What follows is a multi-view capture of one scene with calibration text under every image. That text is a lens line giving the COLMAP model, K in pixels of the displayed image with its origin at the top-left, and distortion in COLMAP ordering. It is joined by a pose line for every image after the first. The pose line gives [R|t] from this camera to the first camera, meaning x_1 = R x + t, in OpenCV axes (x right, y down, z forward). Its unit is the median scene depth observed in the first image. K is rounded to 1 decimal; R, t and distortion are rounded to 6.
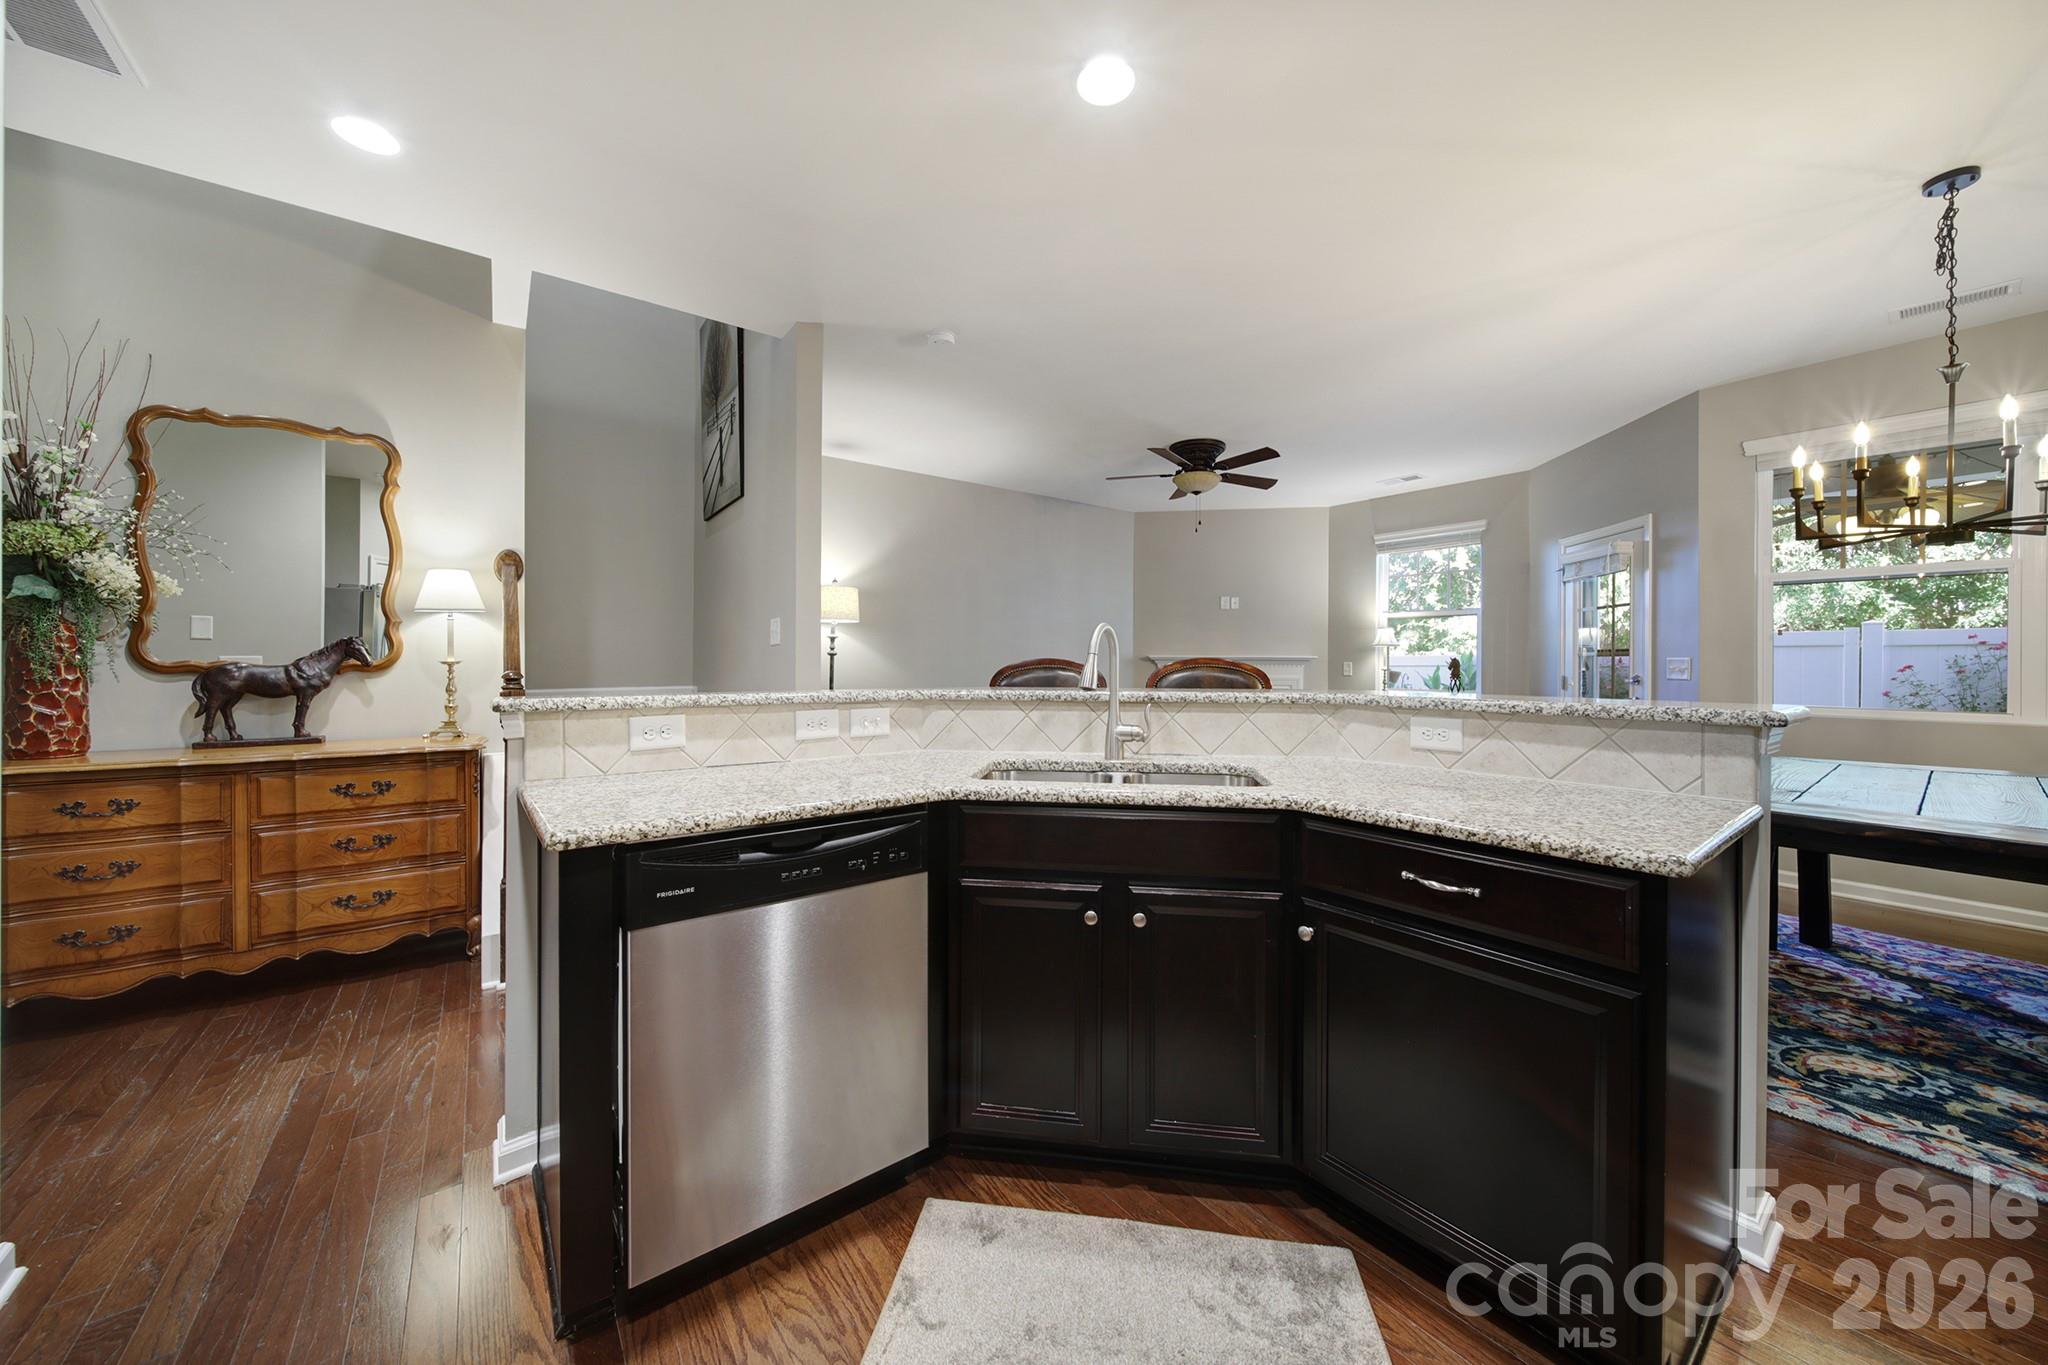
lens RADIAL K [[720.3, 0, 1019.1], [0, 720.3, 665.8], [0, 0, 1]] dist [0.000918, -0.002003]
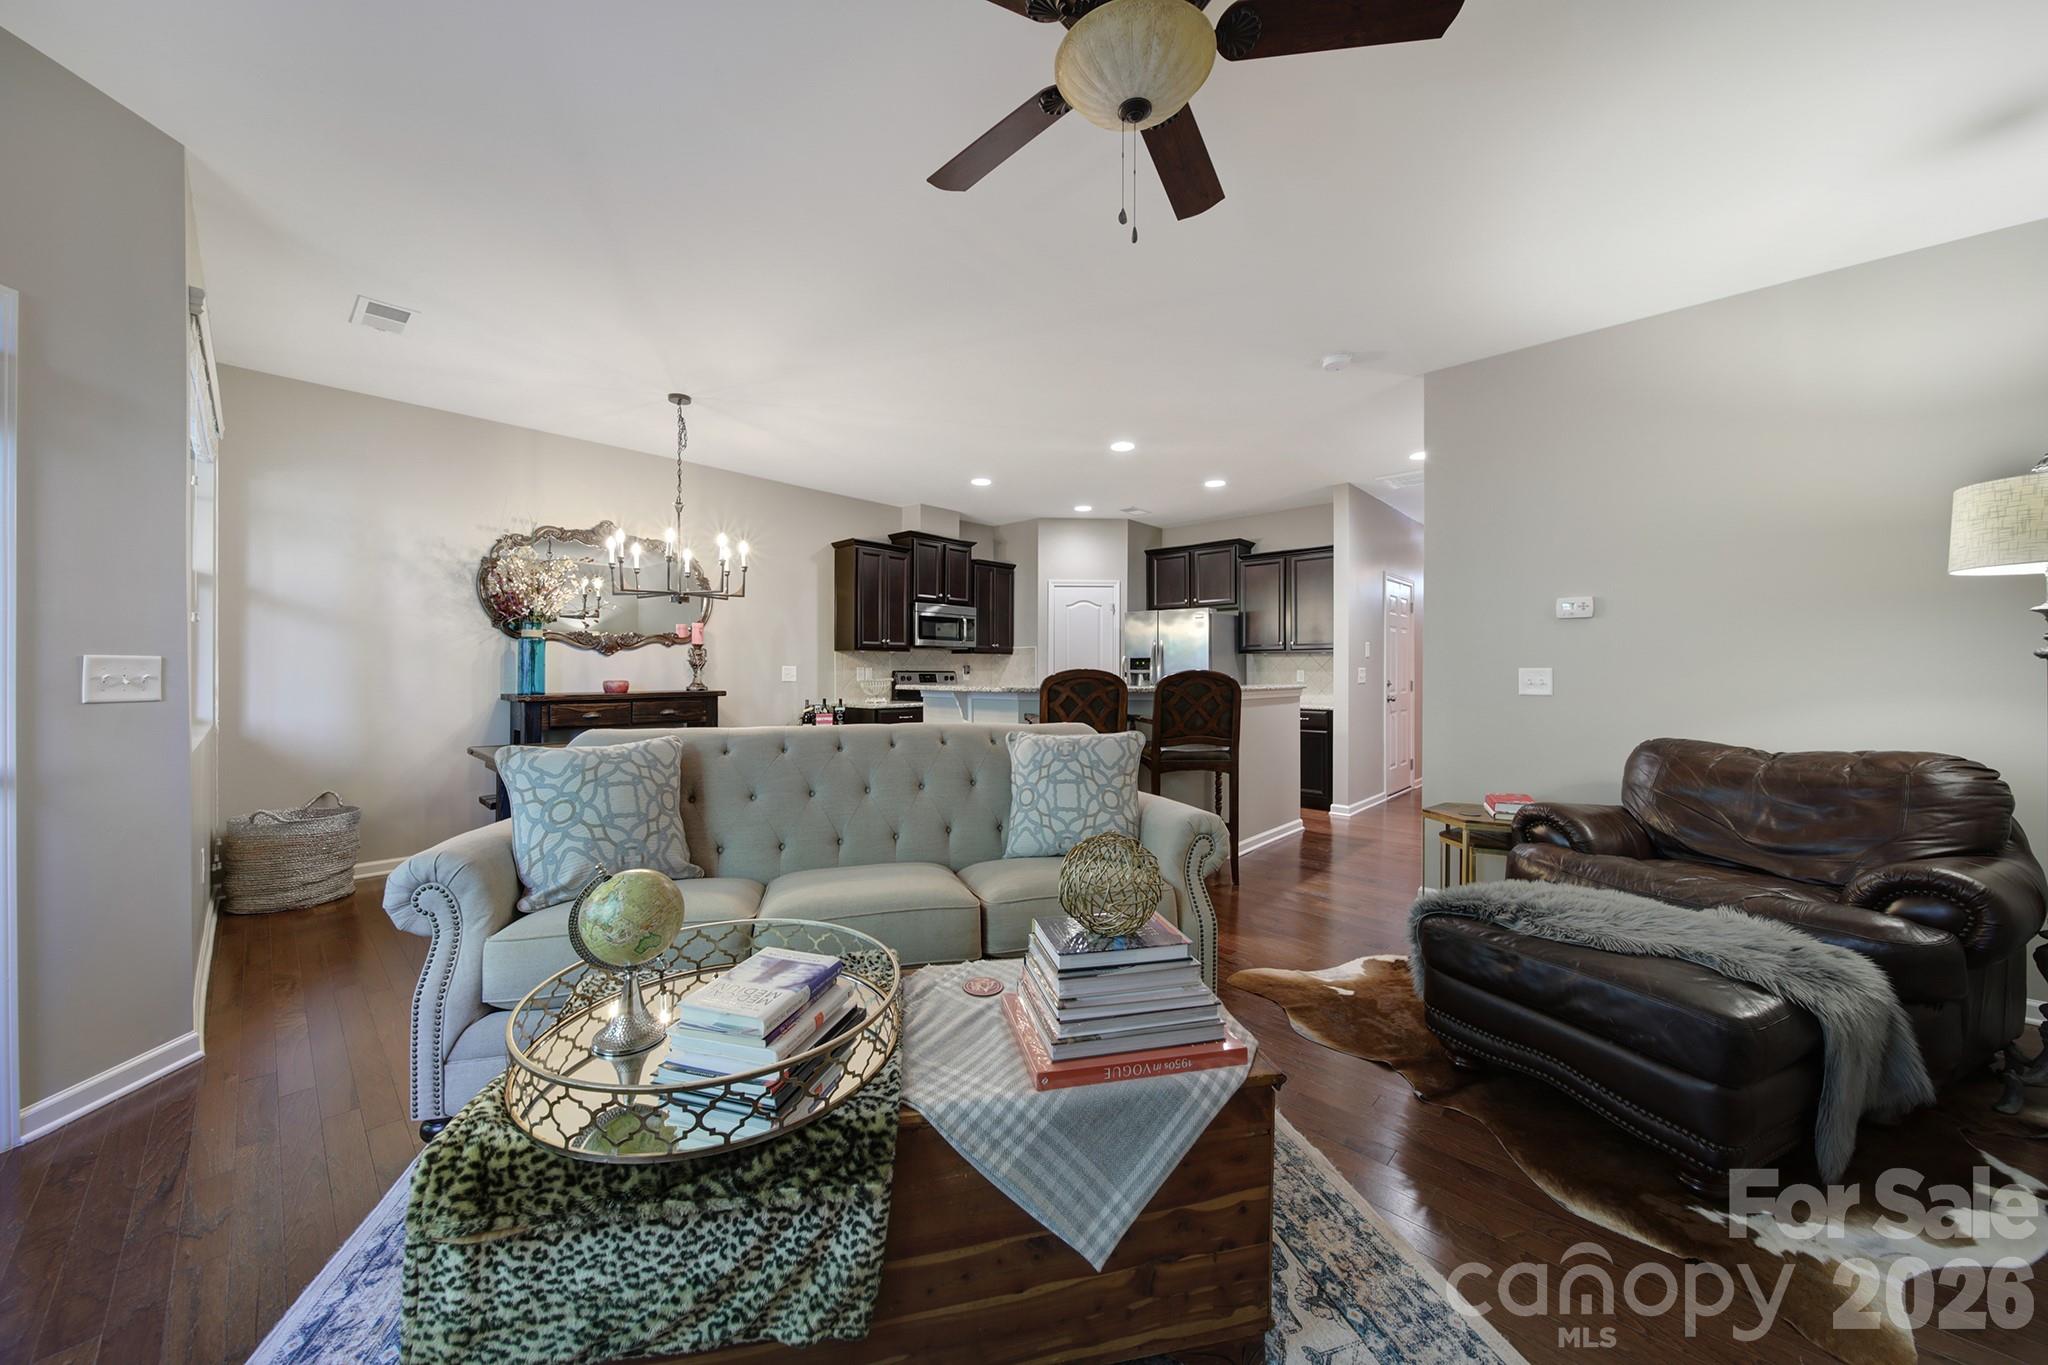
lens RADIAL K [[720.3, 0, 1018.2], [0, 720.3, 665.9], [0, 0, 1]] dist [0.000918, -0.002003]
pose [[-0.984453, -0.006568, -0.175528, 0.668814], [-0.005956, 0.999974, -0.004011, -0.010156], [0.175550, -0.002903, -0.984466, 2.498892]]
